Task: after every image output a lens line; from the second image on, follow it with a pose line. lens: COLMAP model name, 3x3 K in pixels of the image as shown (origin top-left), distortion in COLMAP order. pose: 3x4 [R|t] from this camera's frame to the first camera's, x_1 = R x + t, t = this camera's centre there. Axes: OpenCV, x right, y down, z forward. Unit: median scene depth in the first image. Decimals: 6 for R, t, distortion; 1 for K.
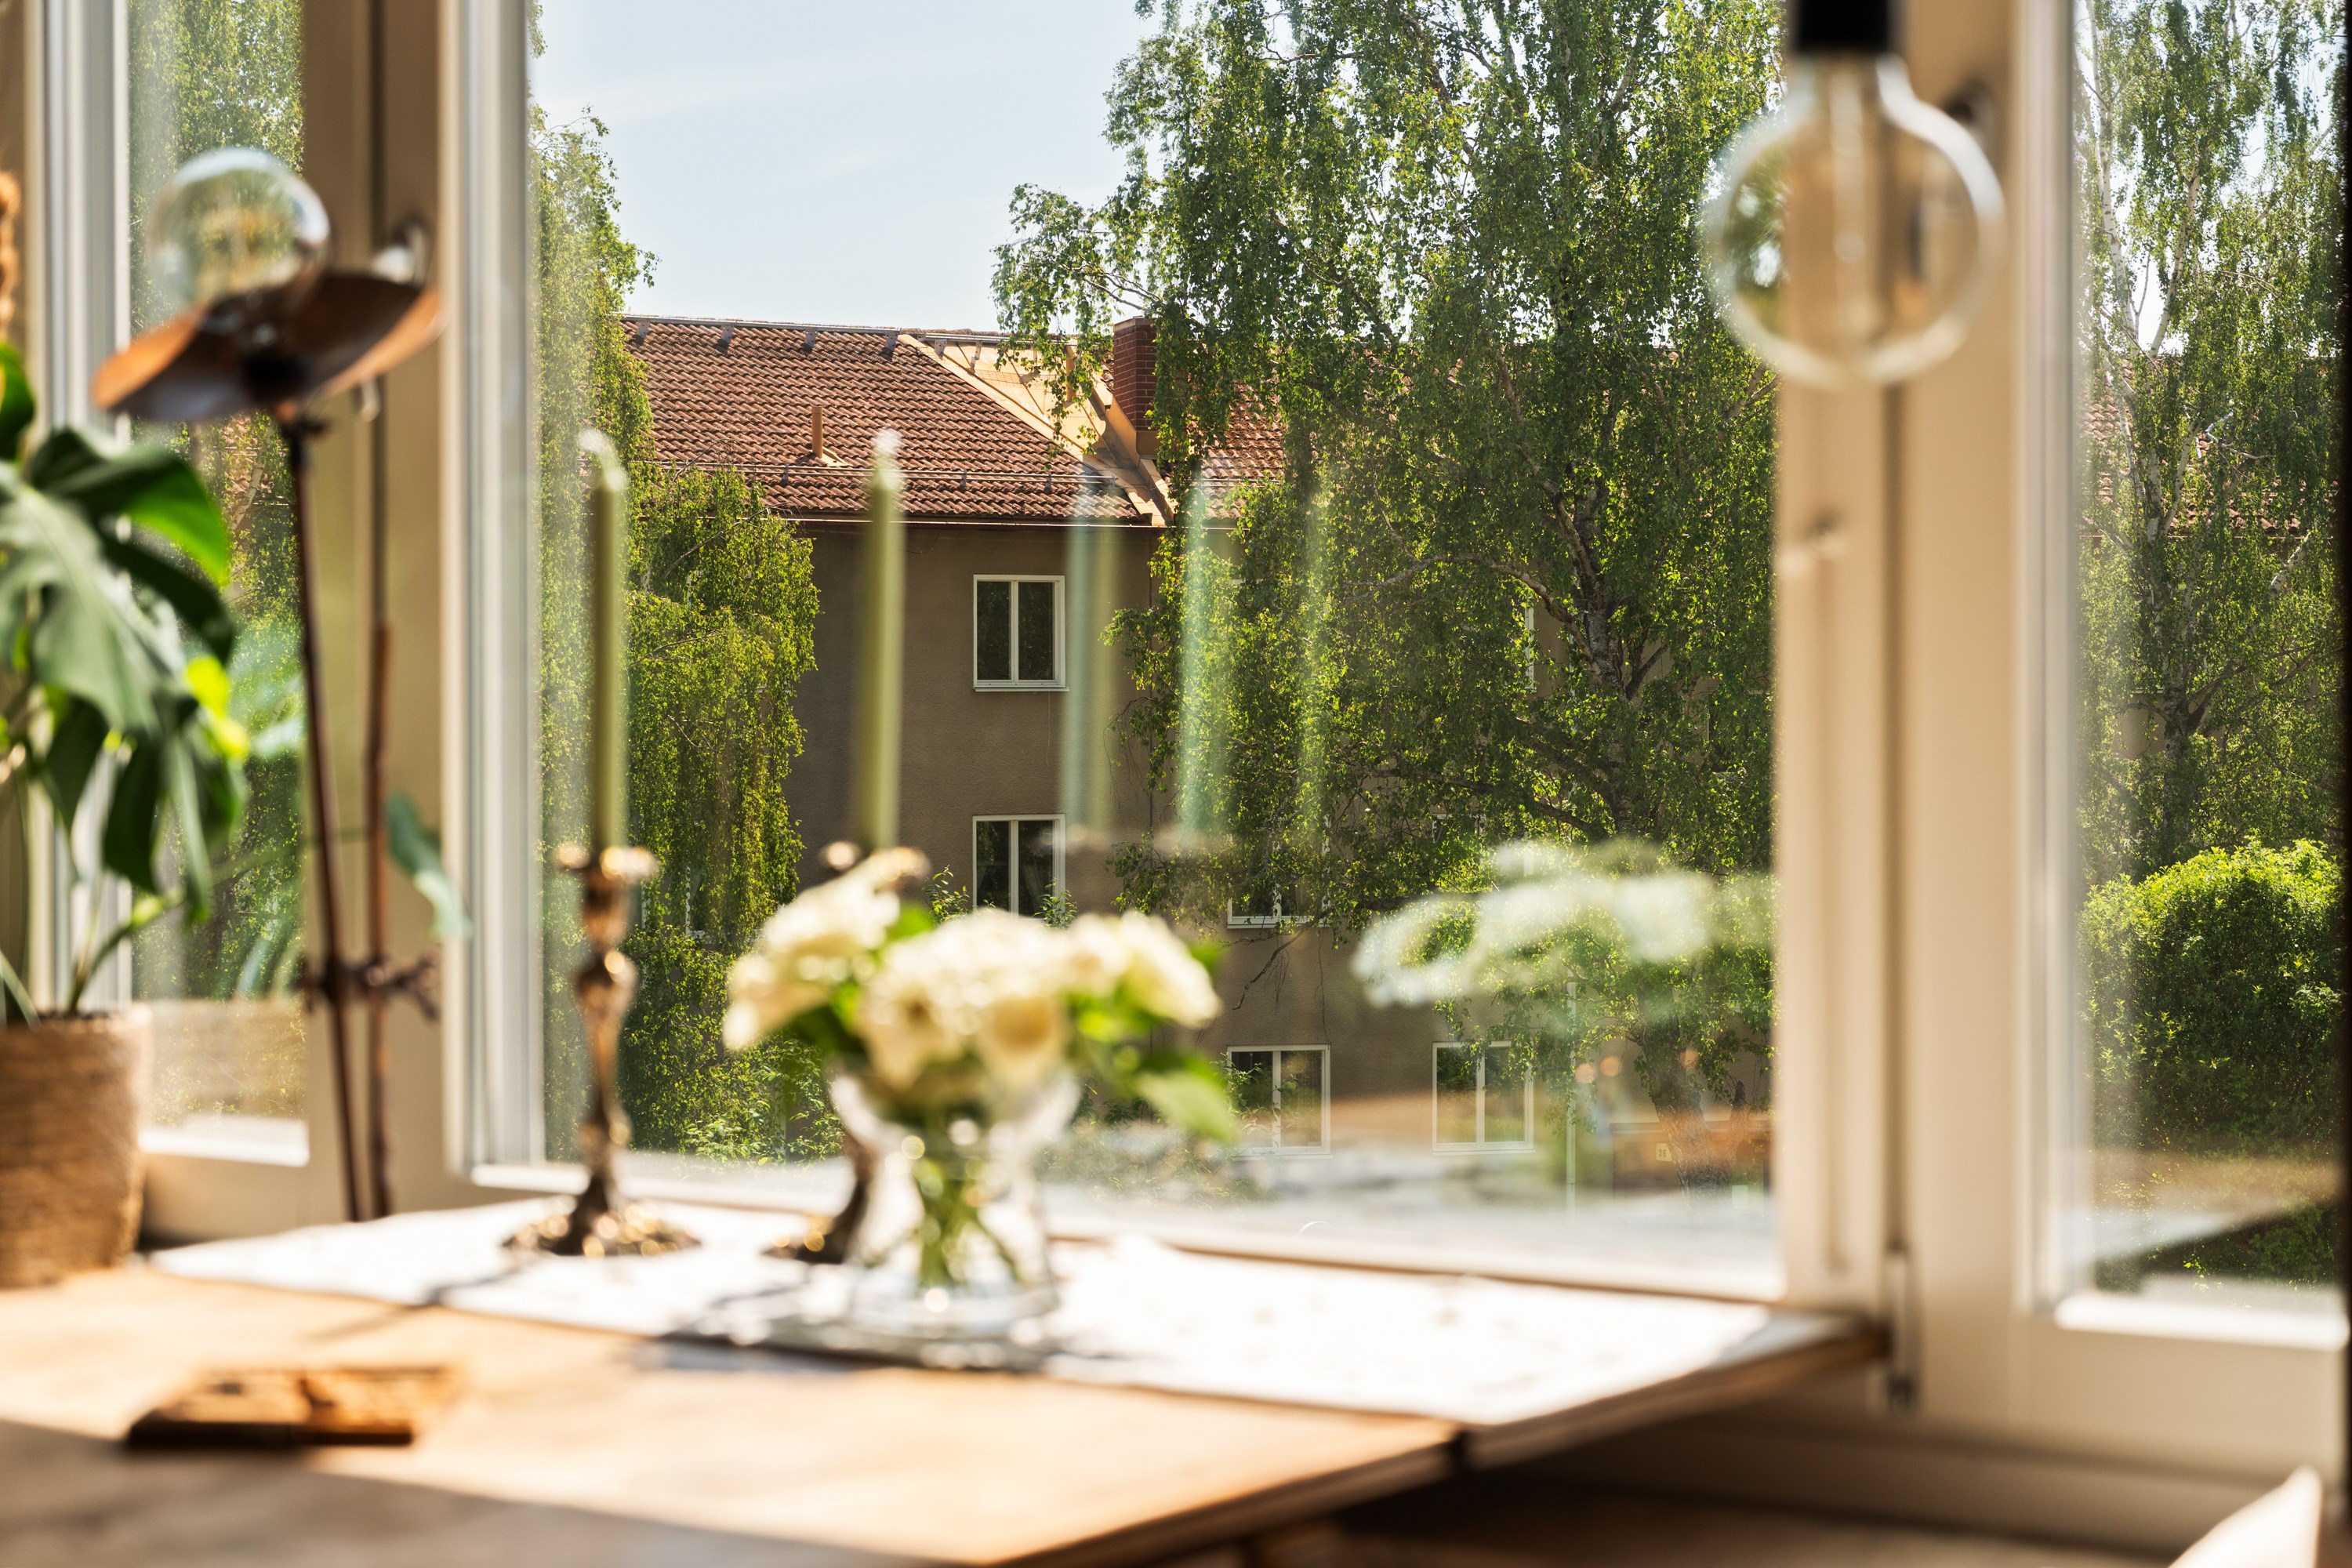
lens RADIAL K [[4467.7, 0, 1176.0], [0, 4467.7, 784.0], [0, 0, 1]] dist [0.005572, 0.147530]
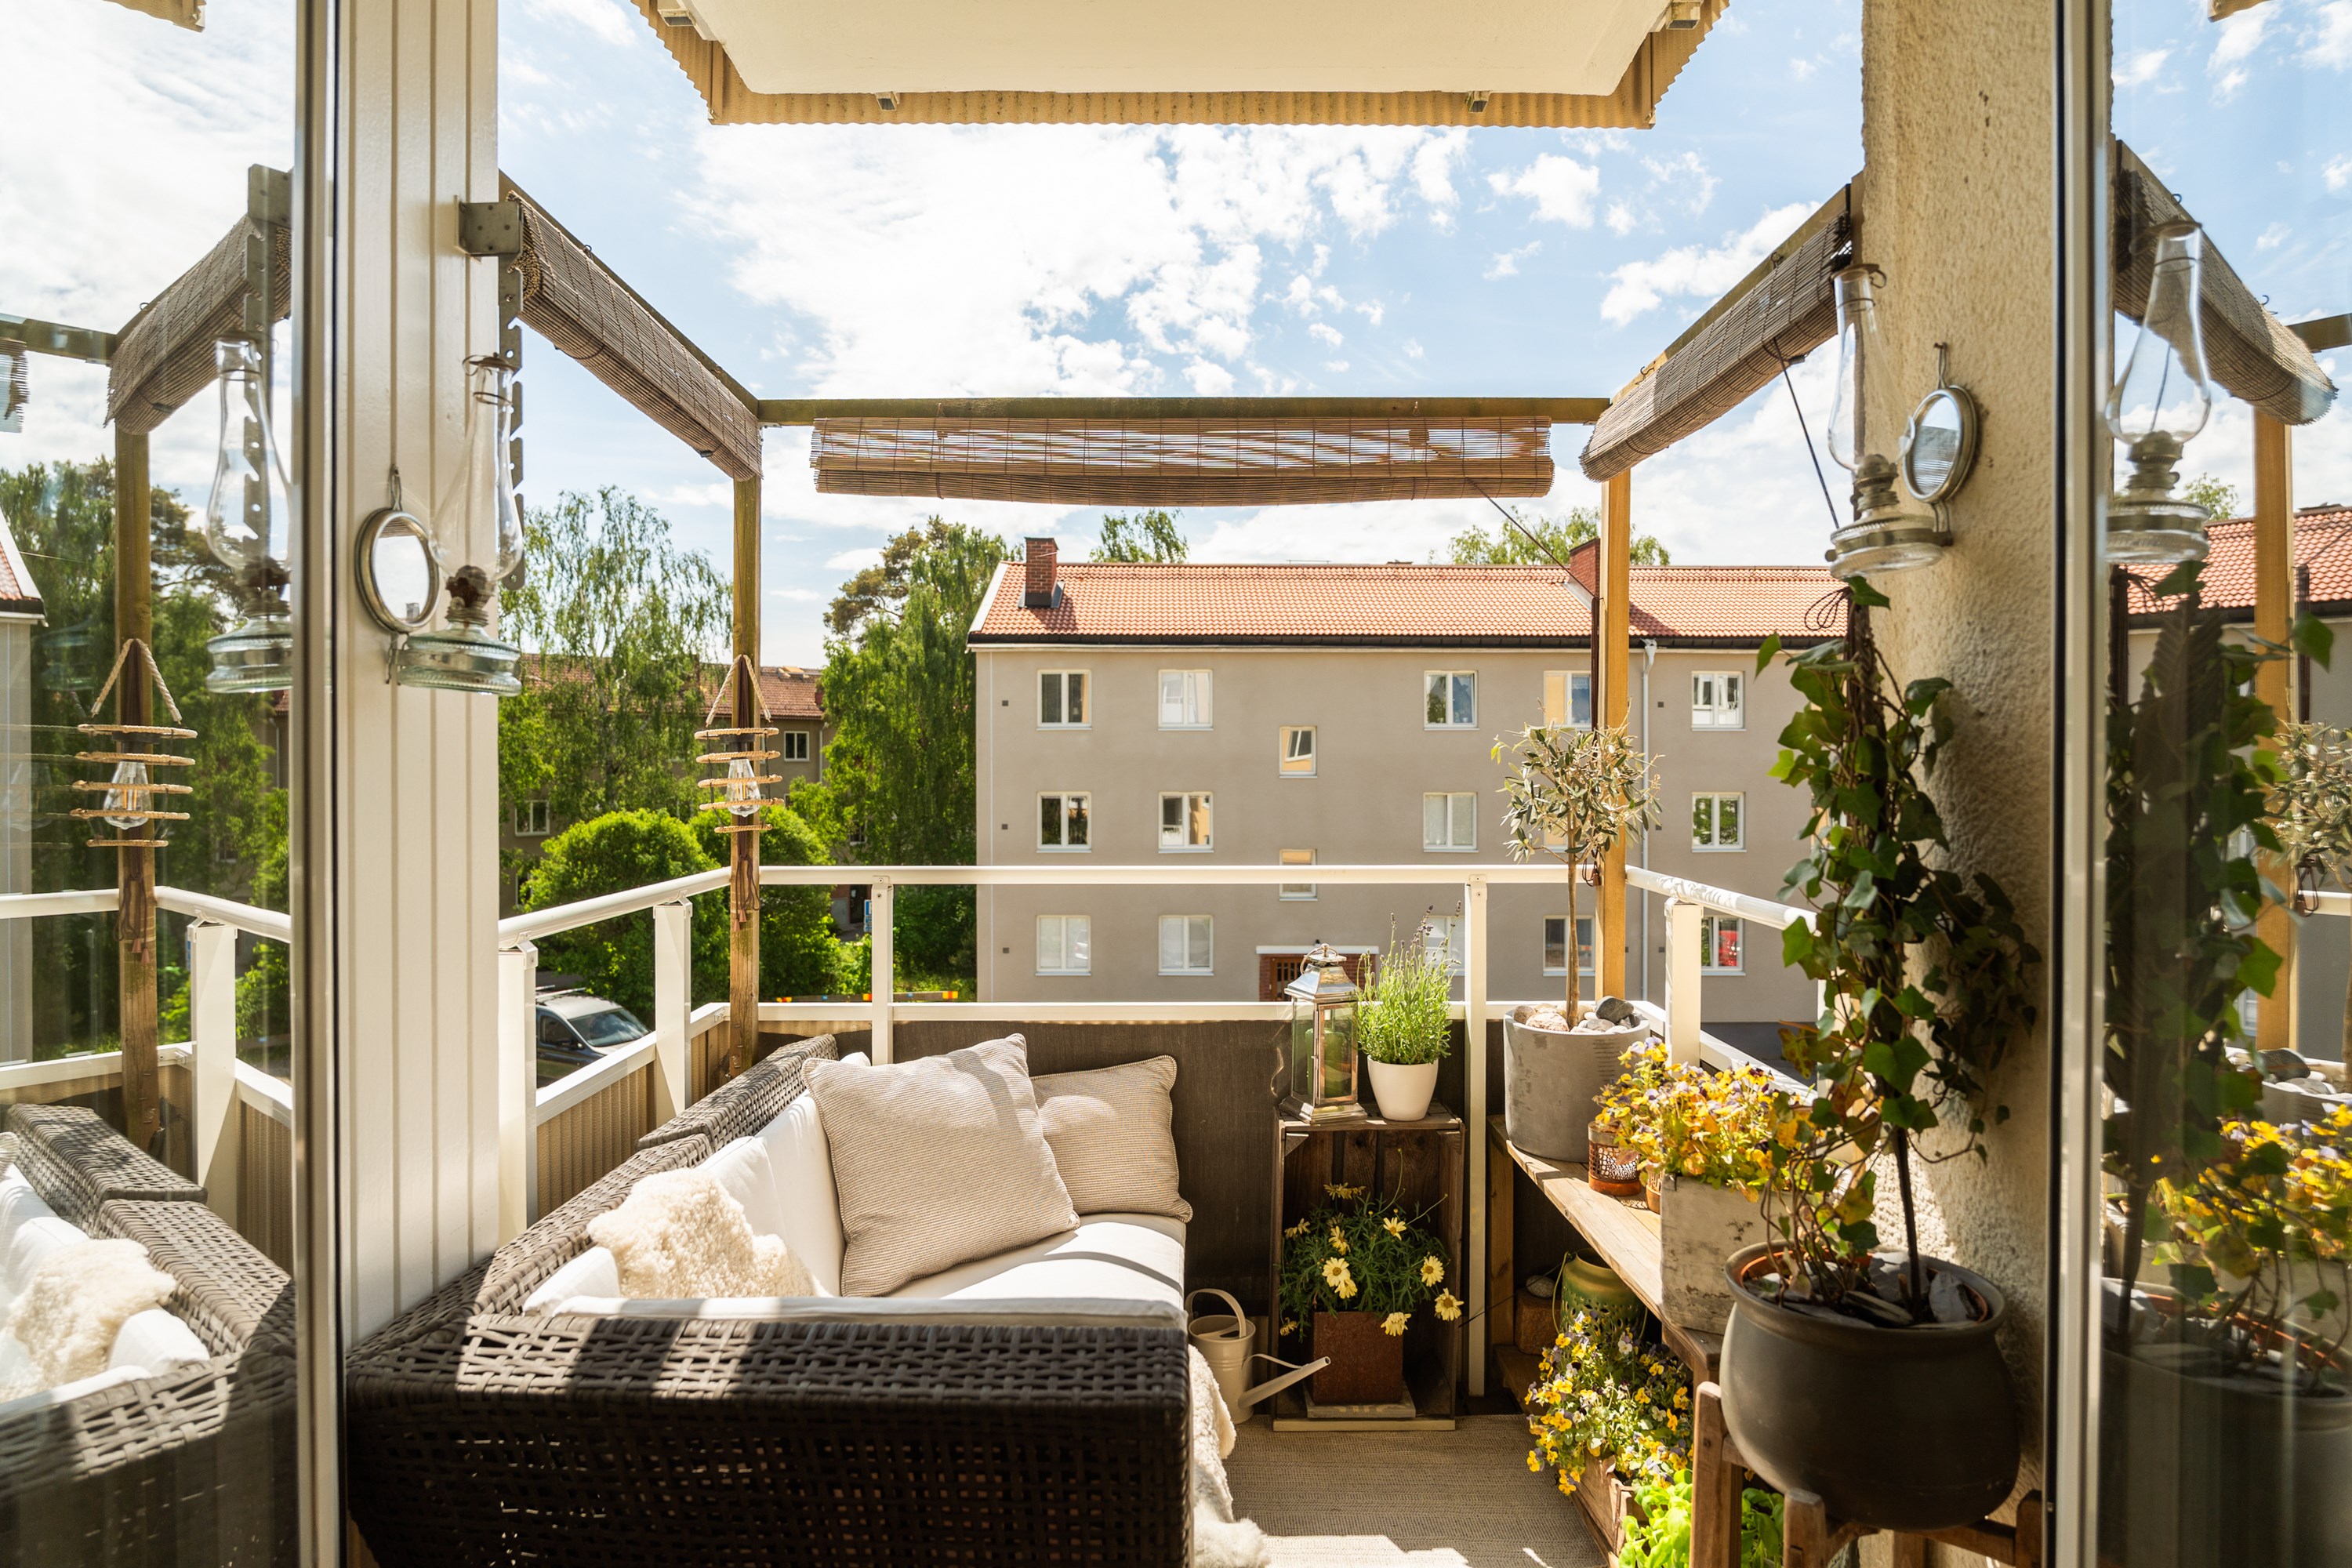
lens RADIAL K [[1304.6, 0, 1173.3], [0, 1304.6, 756.4], [0, 0, 1]] dist [-0.011513, -0.000315]
pose [[0.814943, -0.001146, 0.579540, 0.235296], [0.014716, 0.999717, -0.018715, -0.020104], [-0.579354, 0.023780, 0.814729, 0.216283]]
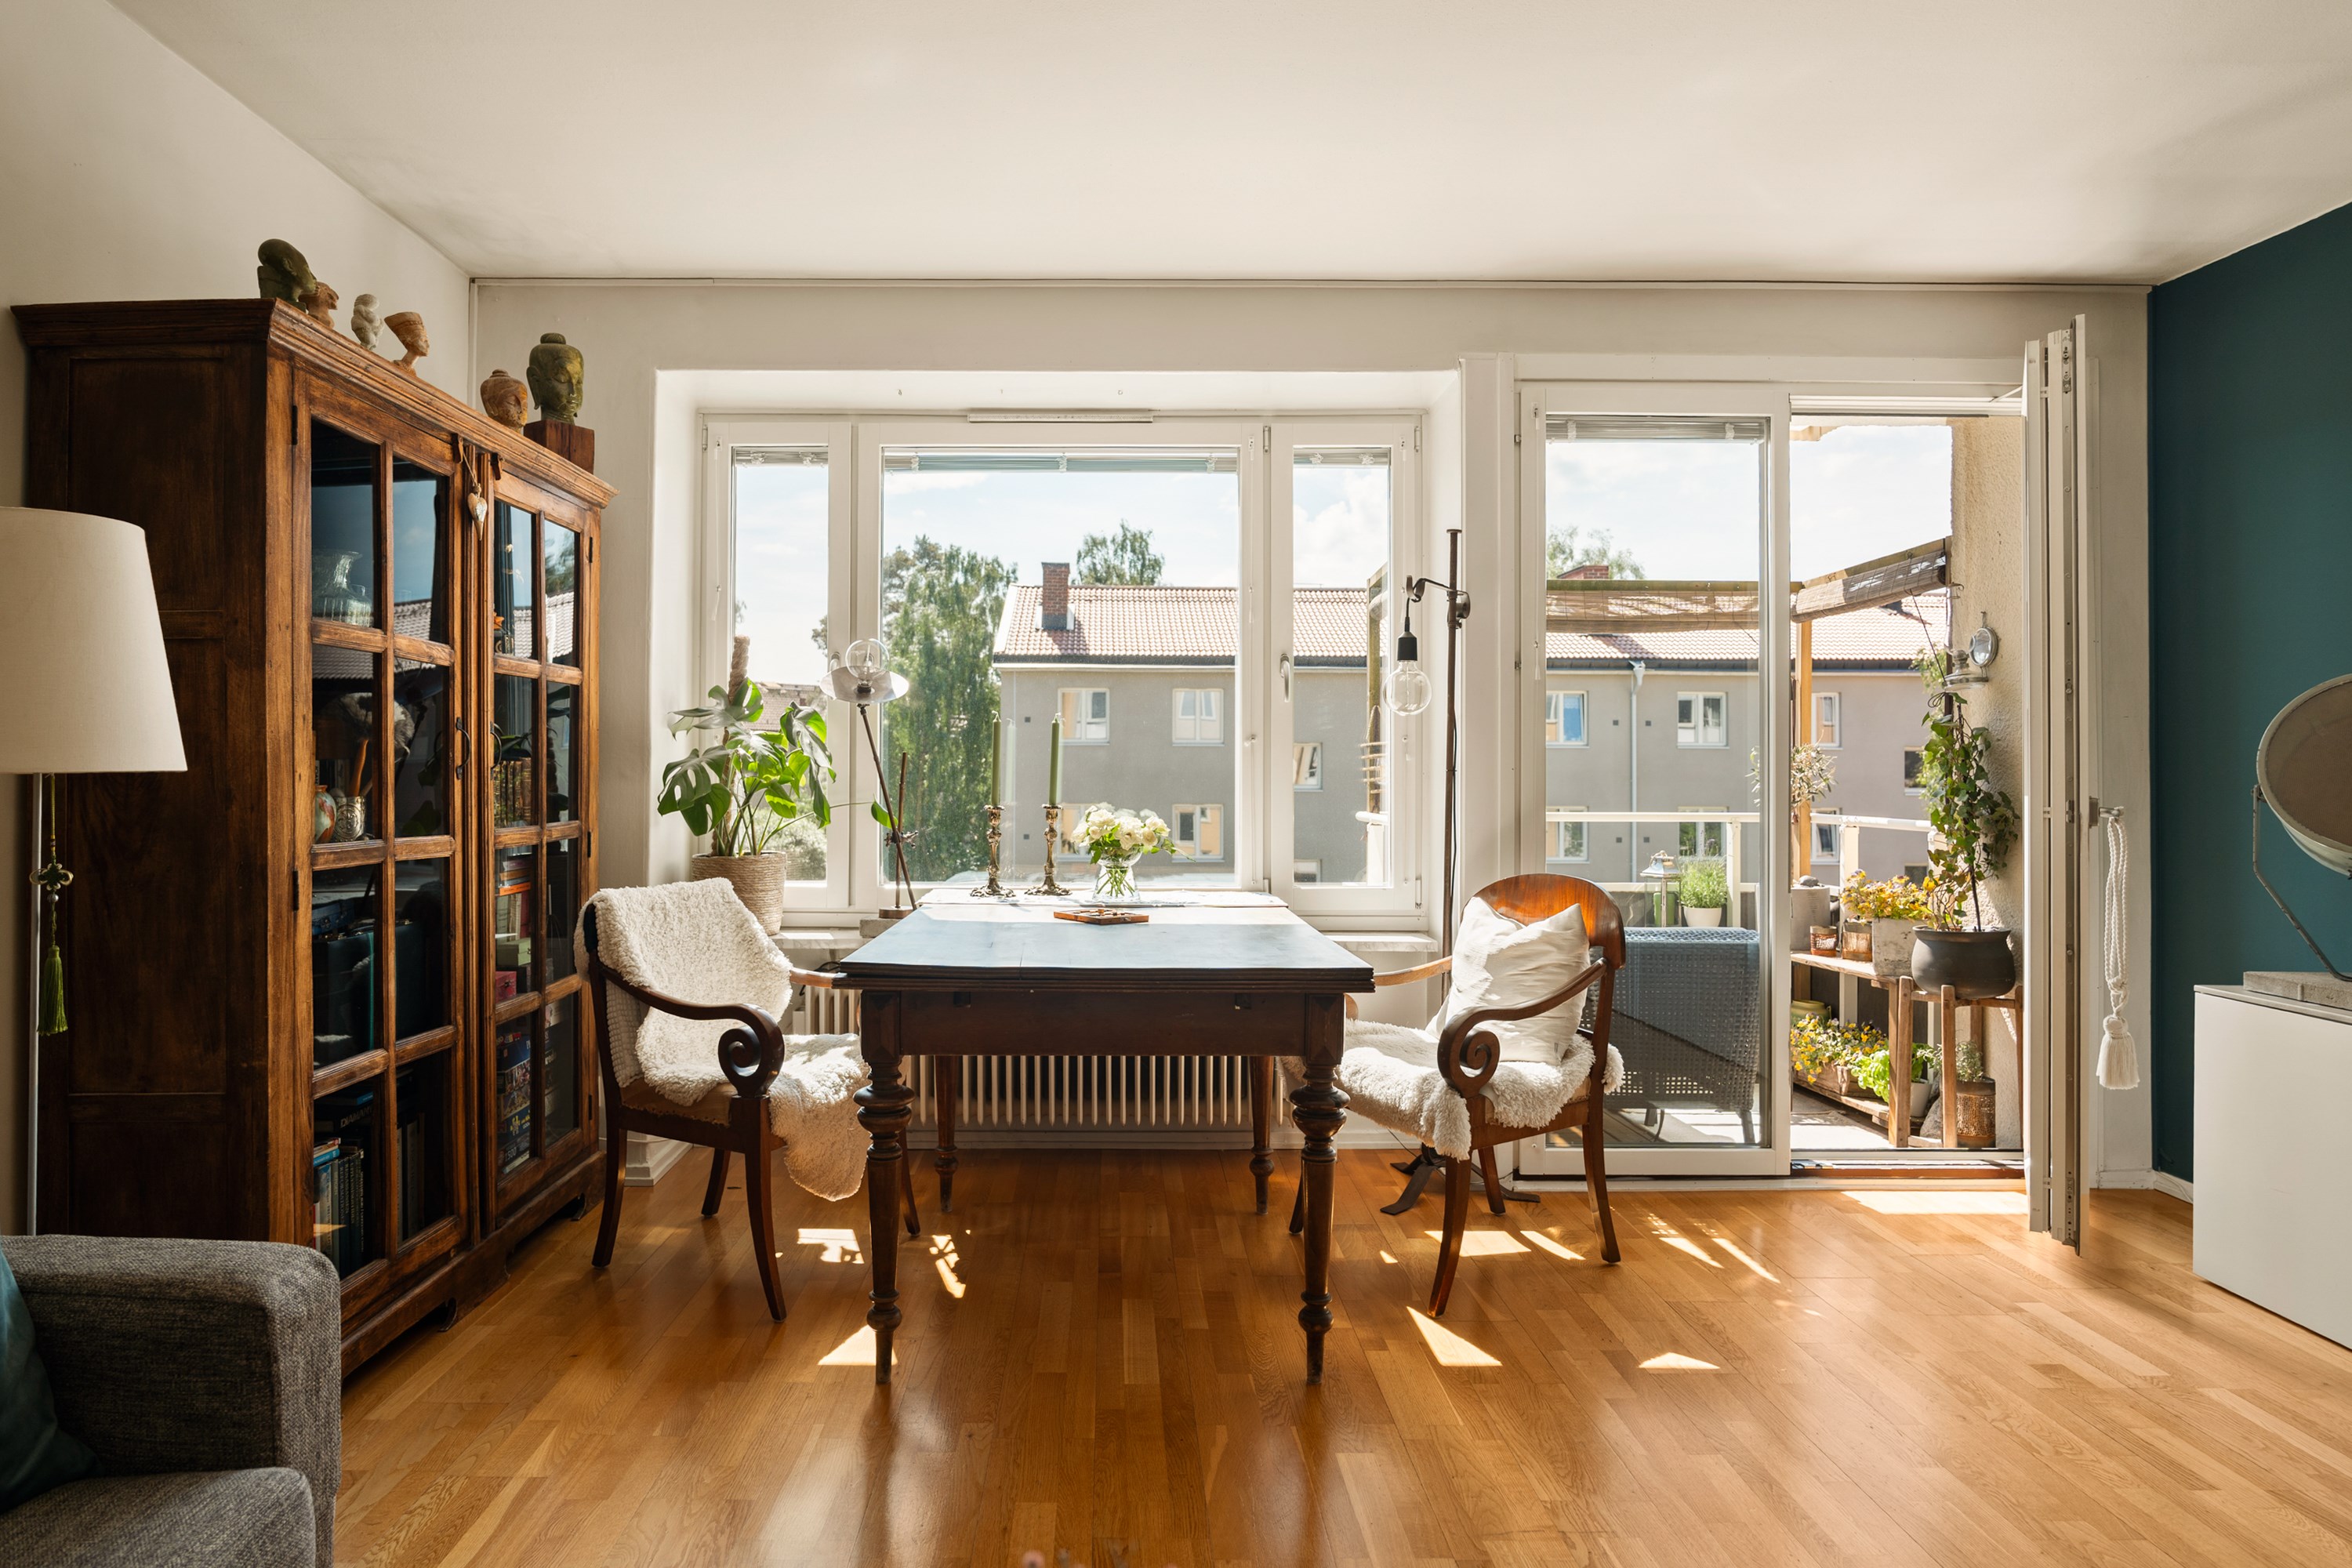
lens RADIAL K [[1344.2, 0, 1101.5], [0, 1344.2, 752.0], [0, 0, 1]] dist [-0.025648, 0.009616]
pose [[0.819068, 0.011663, 0.573577, -0.713520], [0.009973, 0.999353, -0.034562, 0.008368], [-0.573609, 0.034029, 0.818422, -0.132229]]
